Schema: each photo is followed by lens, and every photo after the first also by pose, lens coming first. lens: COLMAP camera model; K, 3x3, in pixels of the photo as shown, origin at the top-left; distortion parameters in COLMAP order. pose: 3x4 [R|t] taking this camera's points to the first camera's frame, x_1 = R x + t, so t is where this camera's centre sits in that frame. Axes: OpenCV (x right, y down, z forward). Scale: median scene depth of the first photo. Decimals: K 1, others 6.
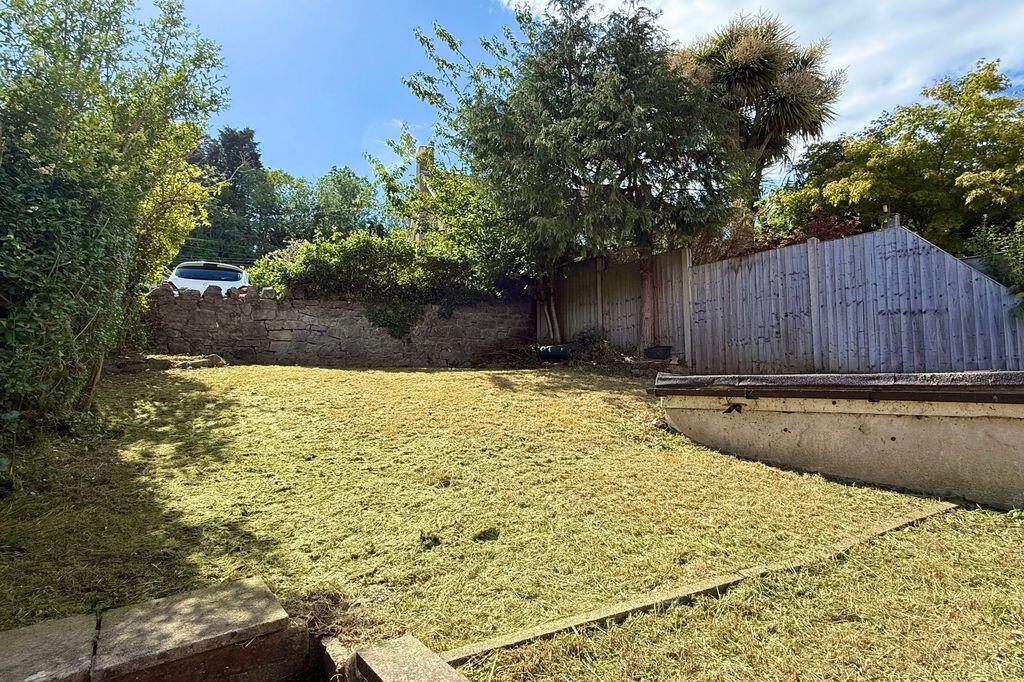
lens RADIAL K [[543.5, 0, 512.0], [0, 543.5, 333.7], [0, 0, 1]] dist [-0.006898, -0.000454]
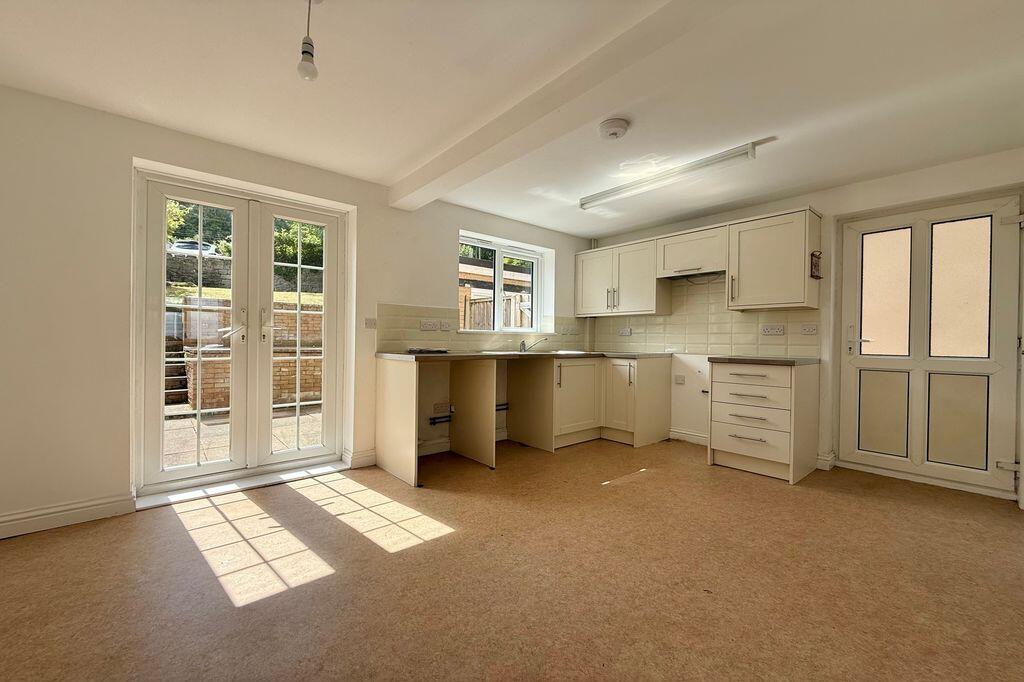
lens RADIAL K [[404.9, 0, 509.8], [0, 404.9, 343.3], [0, 0, 1]] dist [0.000004, 0.000099]
pose [[0.994930, 0.016916, 0.099134, 0.534287], [-0.028081, 0.993274, 0.112335, 0.052068], [-0.096567, -0.114549, 0.988713, -0.734137]]
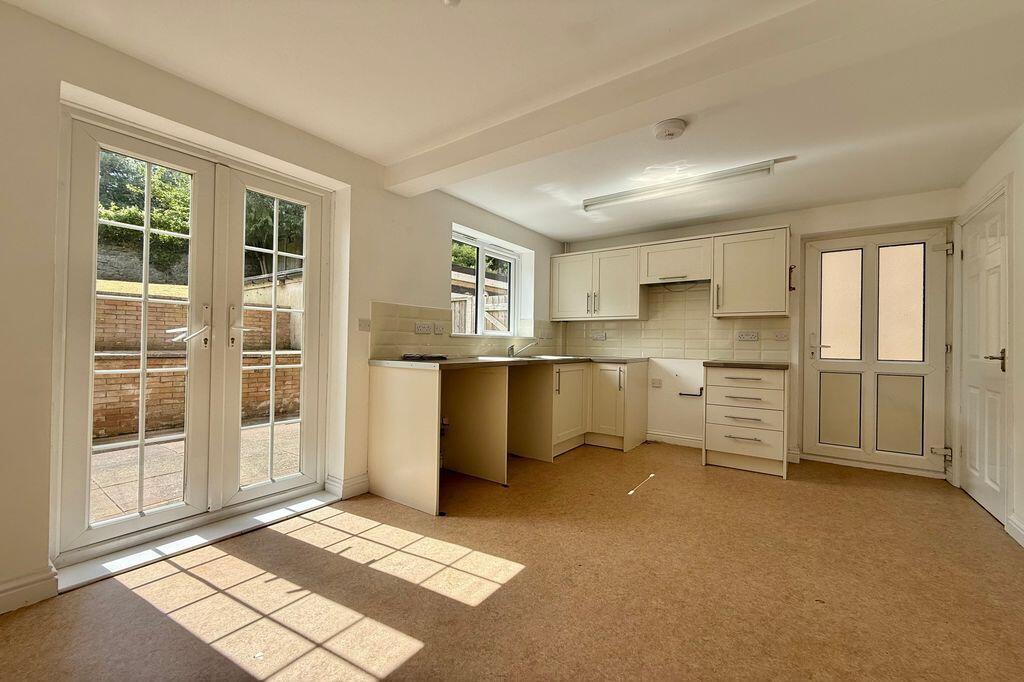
lens RADIAL K [[404.9, 0, 508.4], [0, 404.9, 342.1], [0, 0, 1]] dist [0.000004, 0.000099]
pose [[0.943905, 0.021694, 0.329503, 0.461743], [-0.055442, 0.994086, 0.093372, 0.056097], [-0.325529, -0.106403, 0.939526, -0.694148]]
